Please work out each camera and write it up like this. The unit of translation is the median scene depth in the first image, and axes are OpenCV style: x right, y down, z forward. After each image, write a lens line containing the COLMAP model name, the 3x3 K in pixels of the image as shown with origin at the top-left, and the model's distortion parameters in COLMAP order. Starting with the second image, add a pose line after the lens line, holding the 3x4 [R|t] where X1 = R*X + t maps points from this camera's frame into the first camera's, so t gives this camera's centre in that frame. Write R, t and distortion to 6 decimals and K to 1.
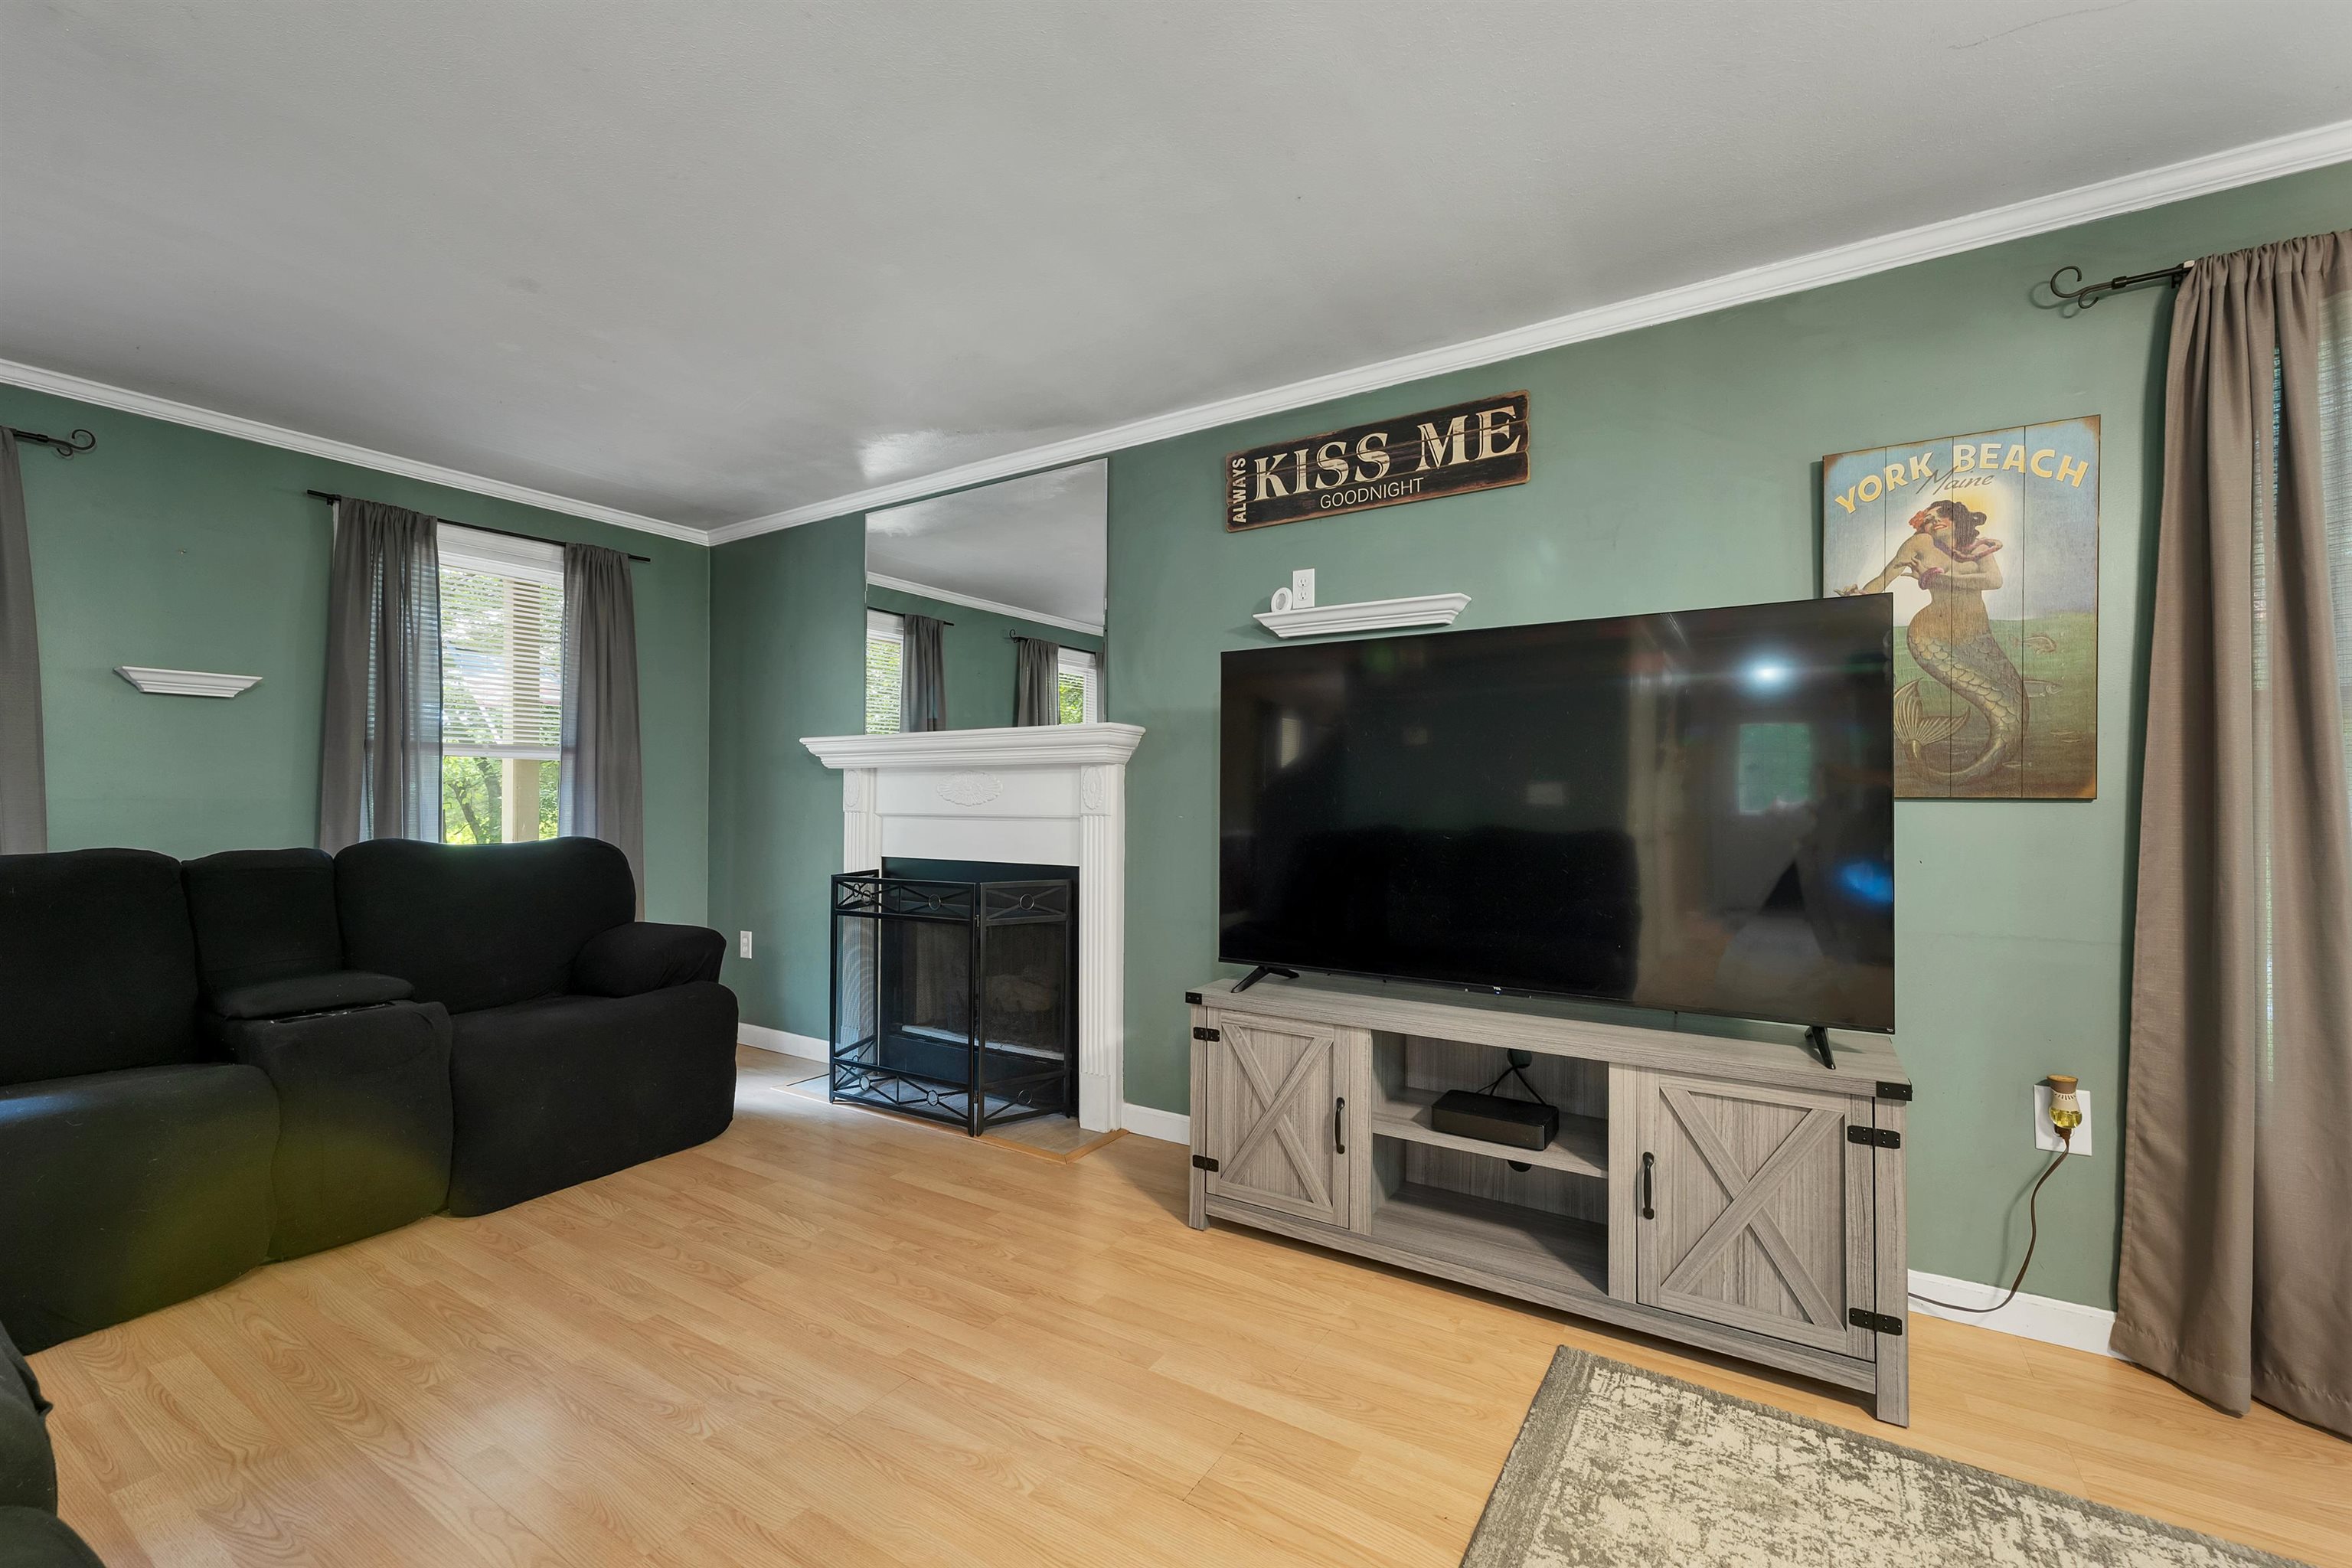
lens RADIAL K [[970.6, 0, 1168.3], [0, 970.6, 781.4], [0, 0, 1]] dist [0.001166, 0.000302]
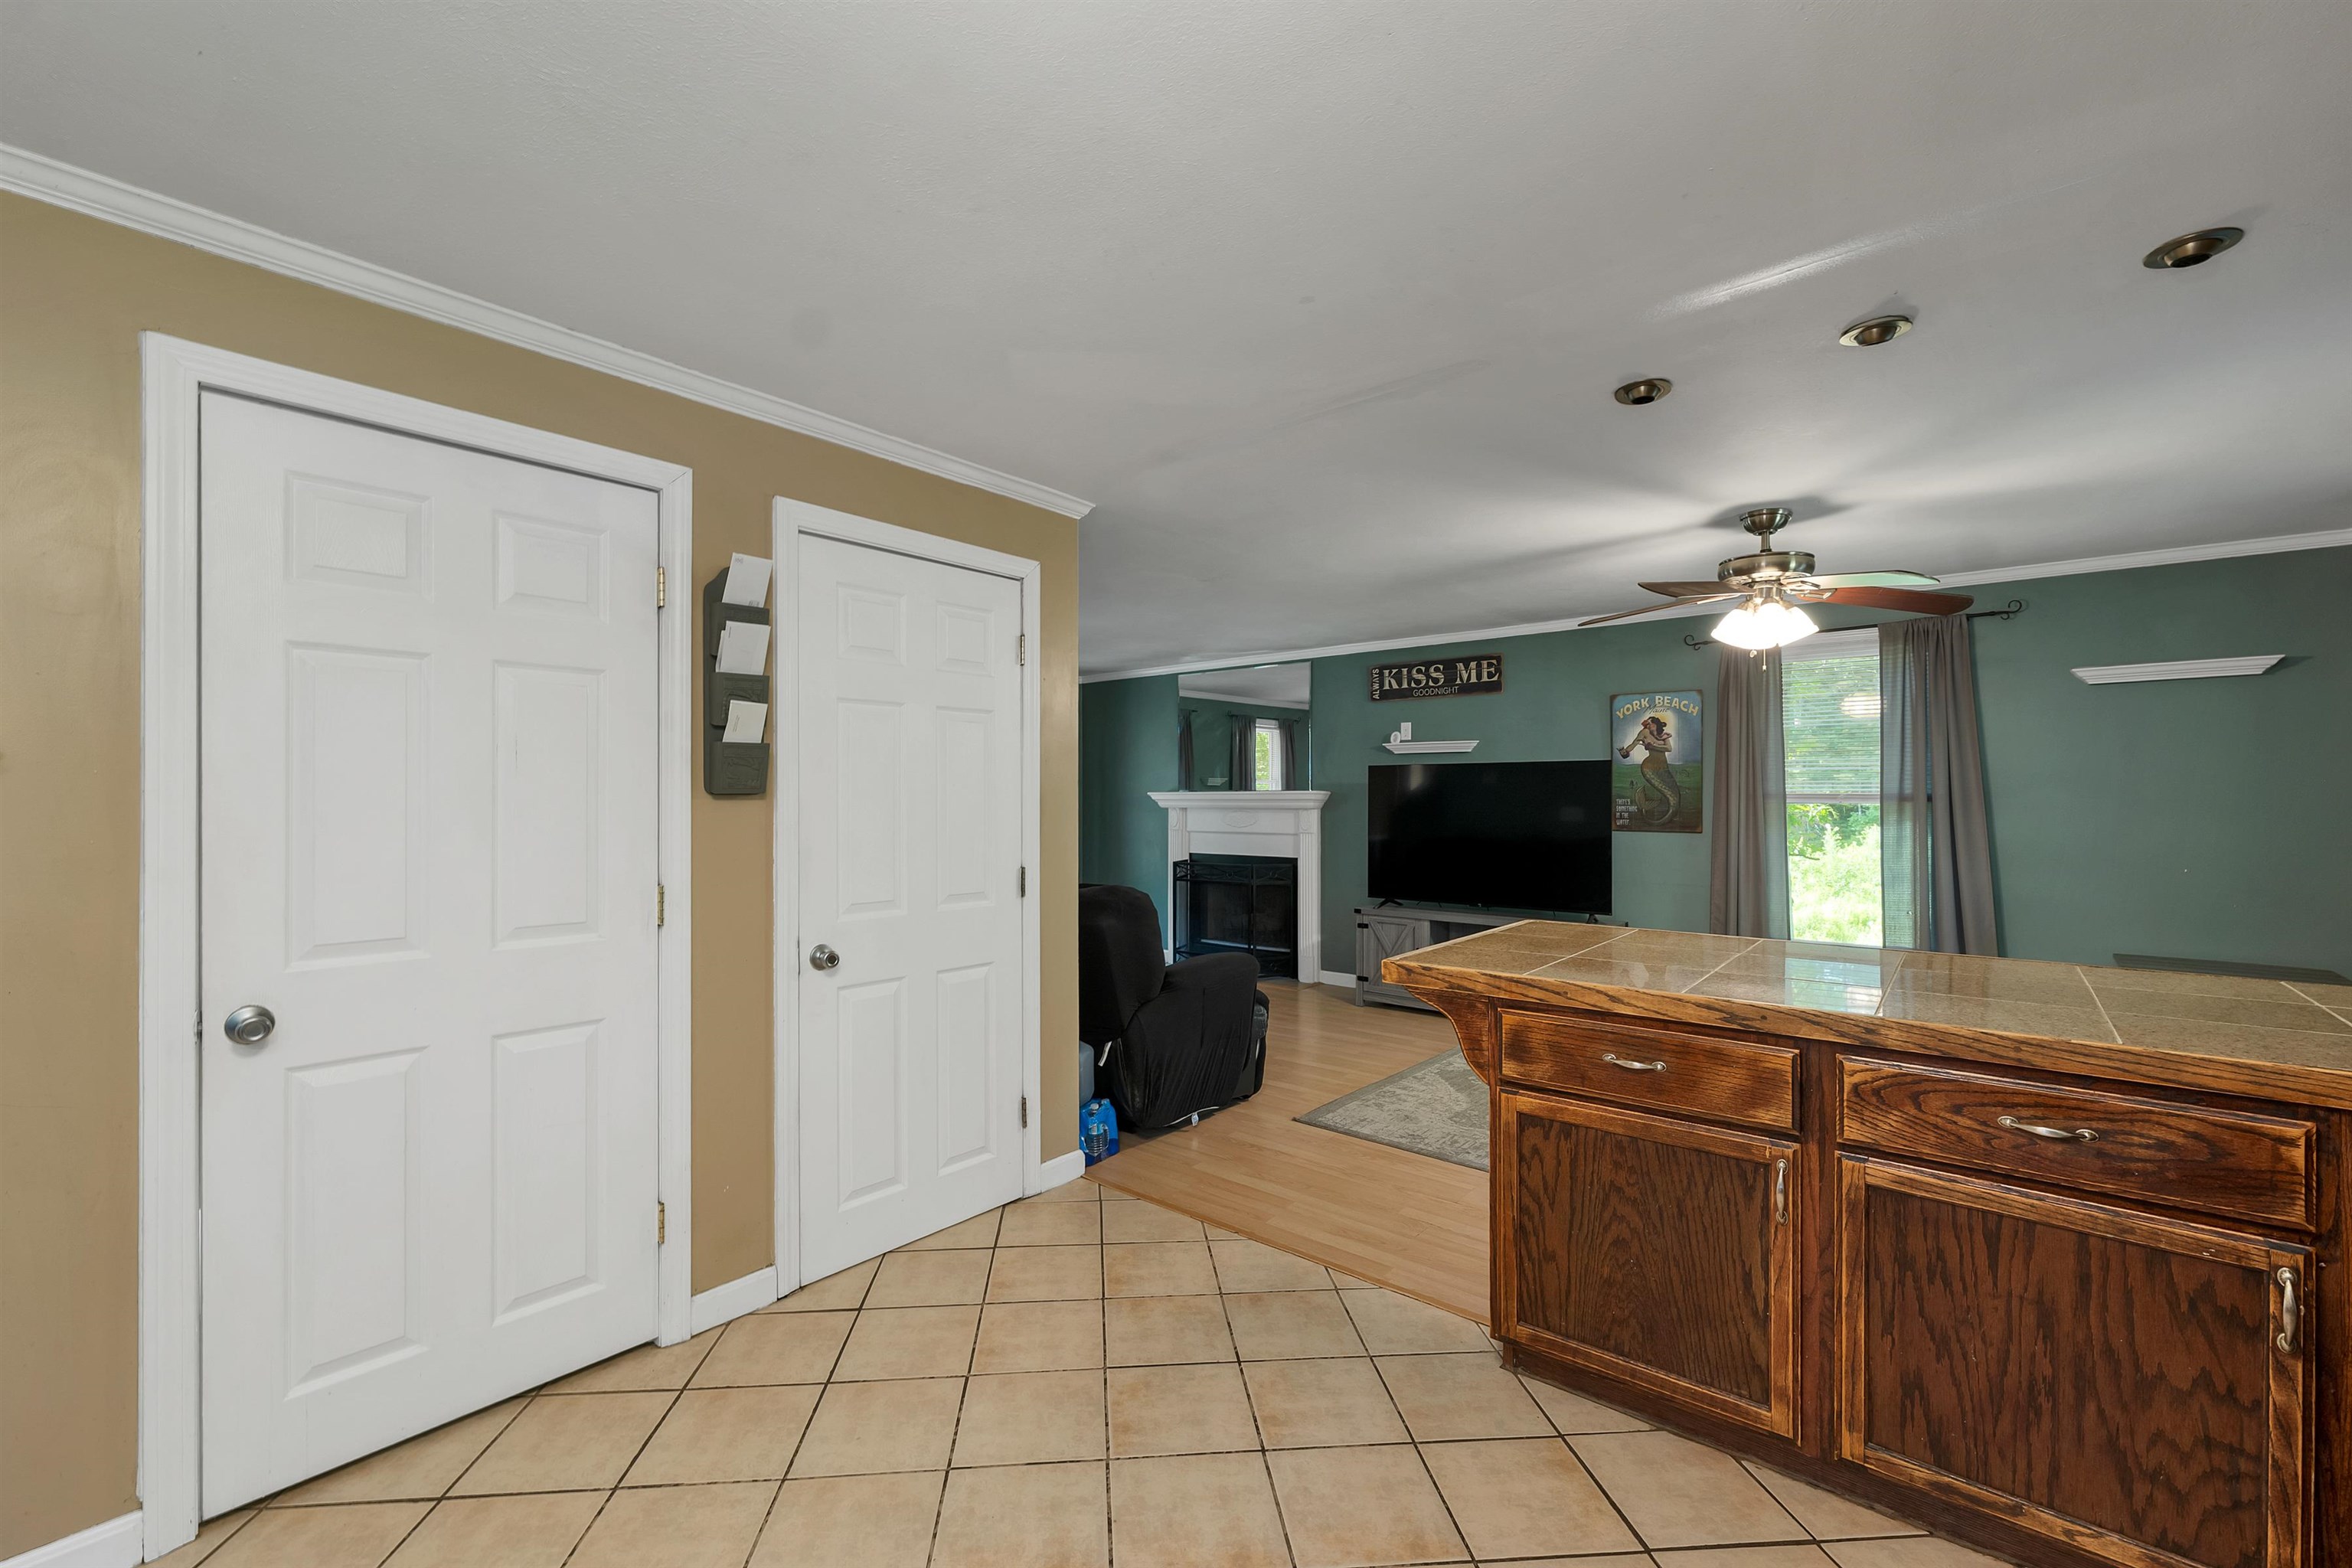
lens RADIAL K [[970.6, 0, 1170.0], [0, 970.6, 793.5], [0, 0, 1]] dist [0.001166, 0.000302]
pose [[0.991178, -0.003669, -0.132487, -0.104035], [0.005154, 0.999928, 0.010866, -0.088500], [0.132437, -0.011453, 0.991125, -1.309120]]
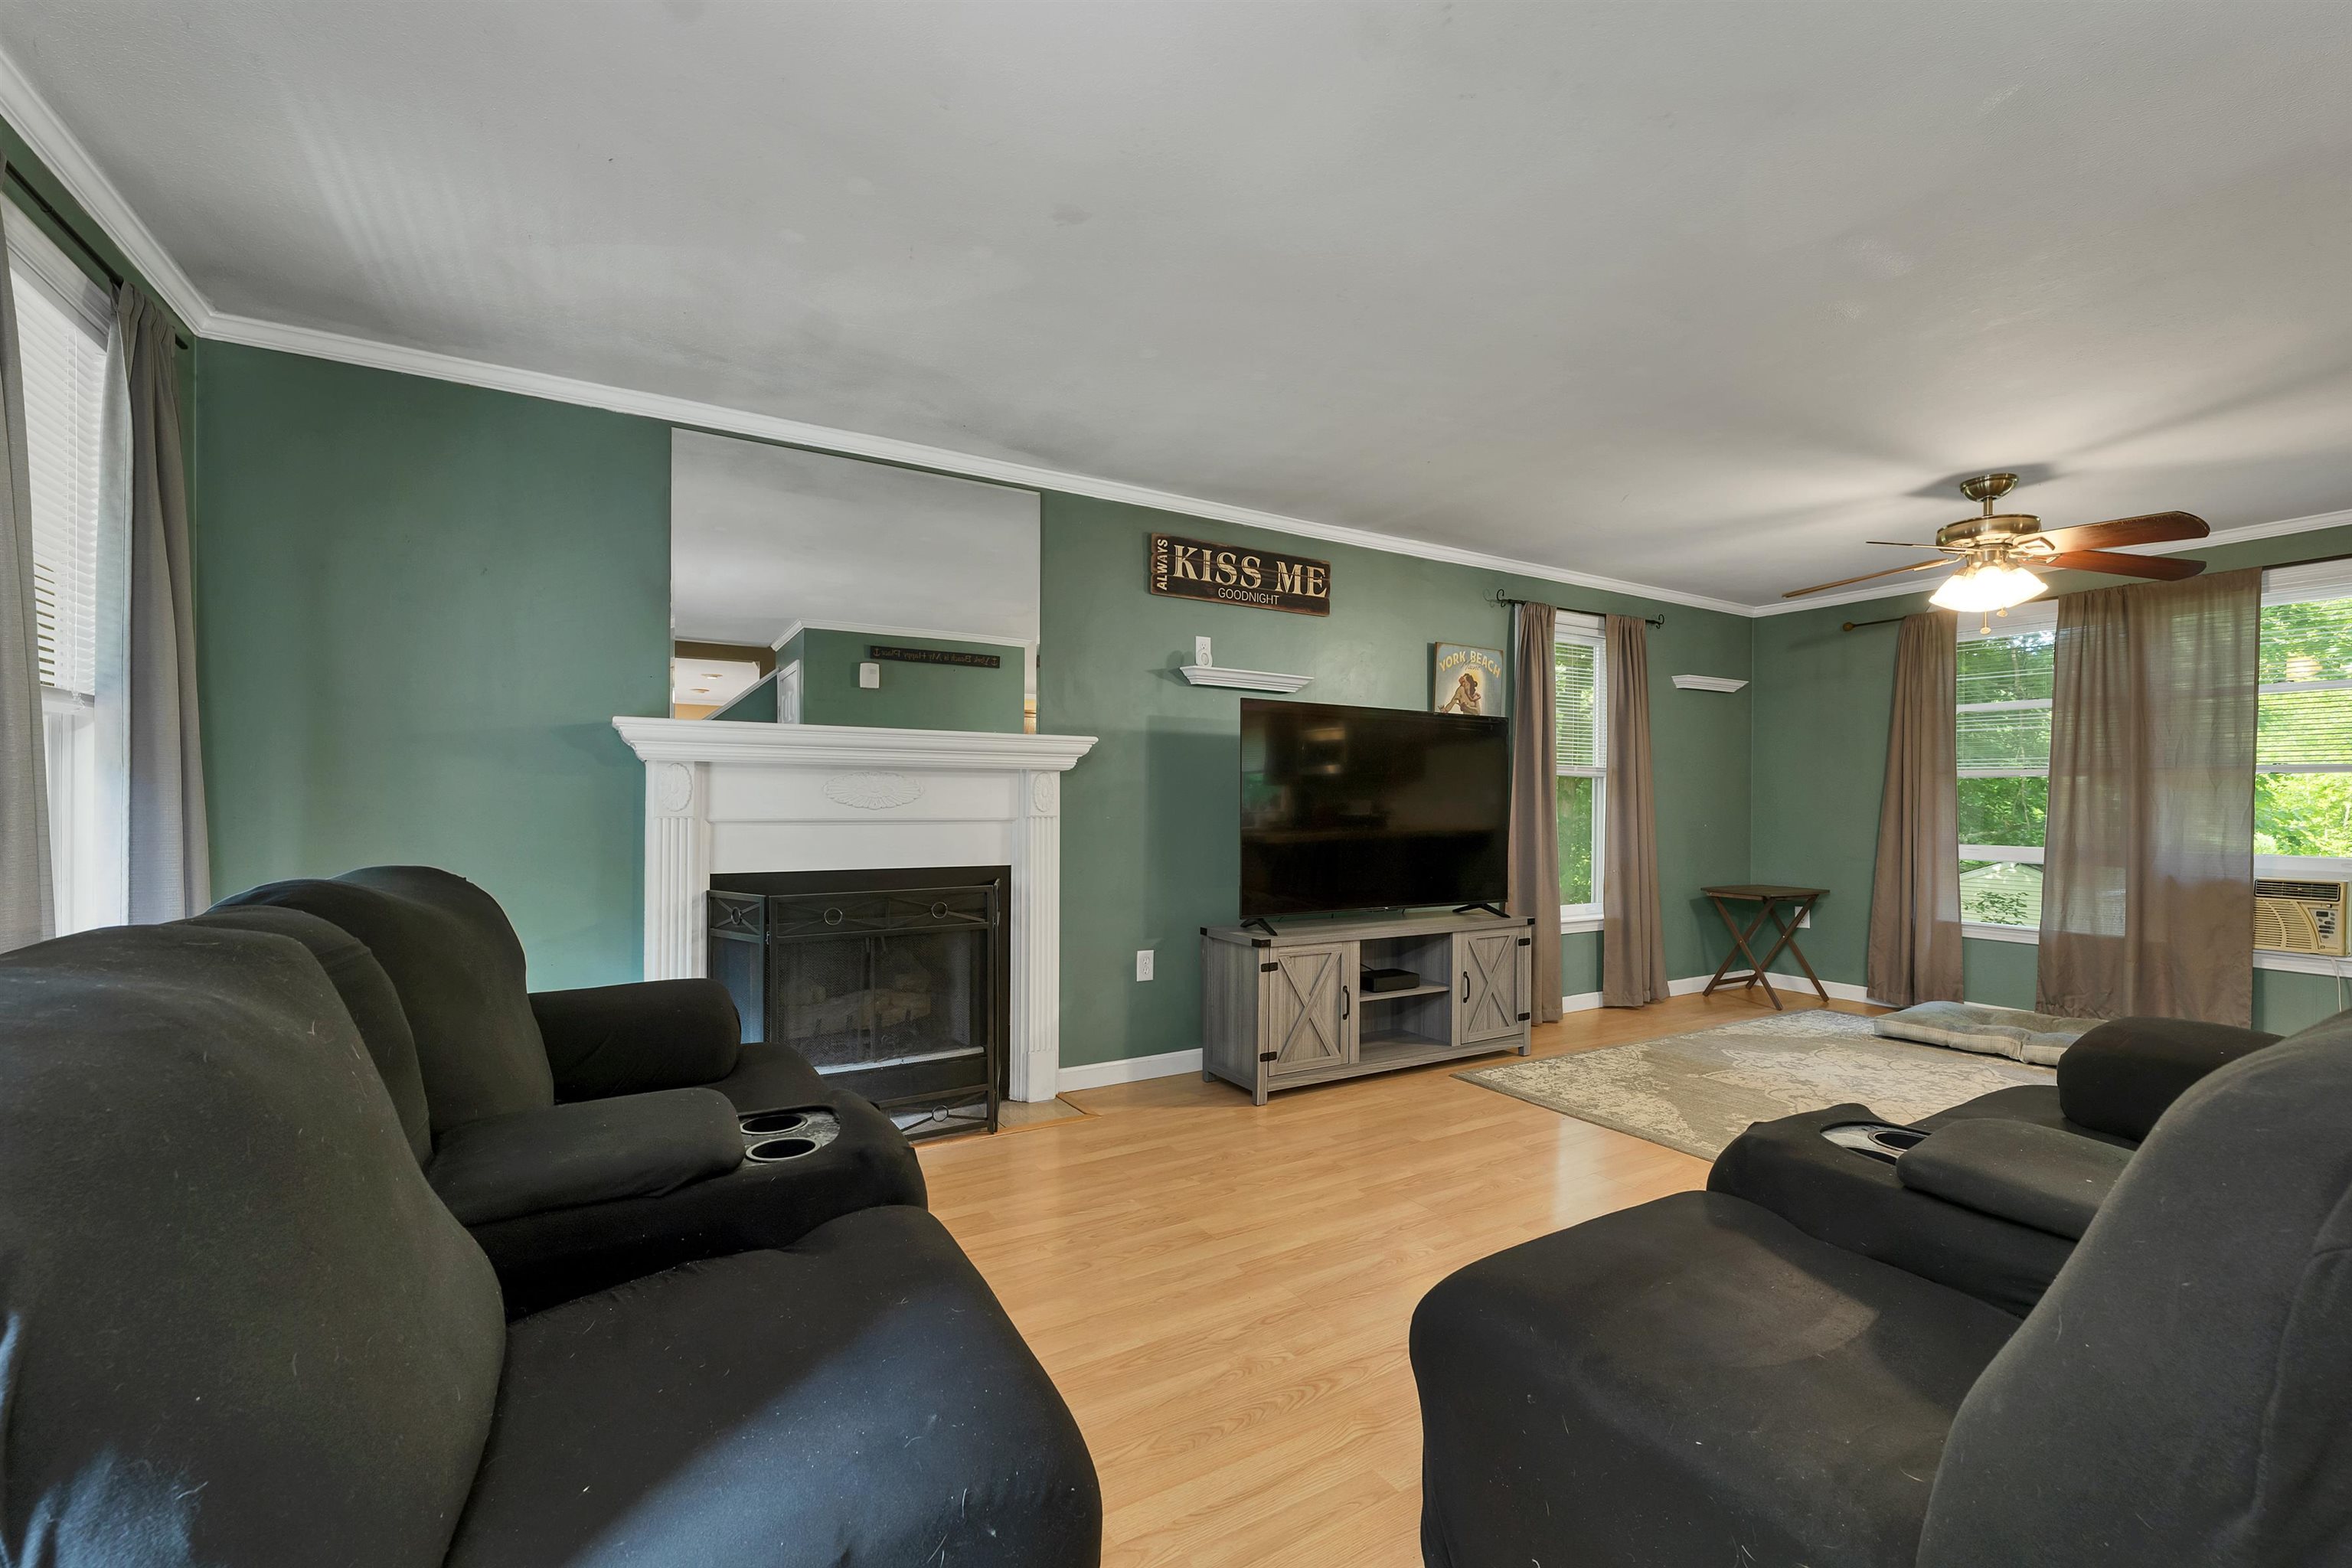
lens RADIAL K [[970.6, 0, 1176.5], [0, 970.6, 806.9], [0, 0, 1]] dist [0.001166, 0.000302]
pose [[0.453132, -0.000483, 0.891443, -1.161410], [-0.017398, 0.999805, 0.009386, 0.011376], [-0.891274, -0.019762, 0.453035, 0.425843]]
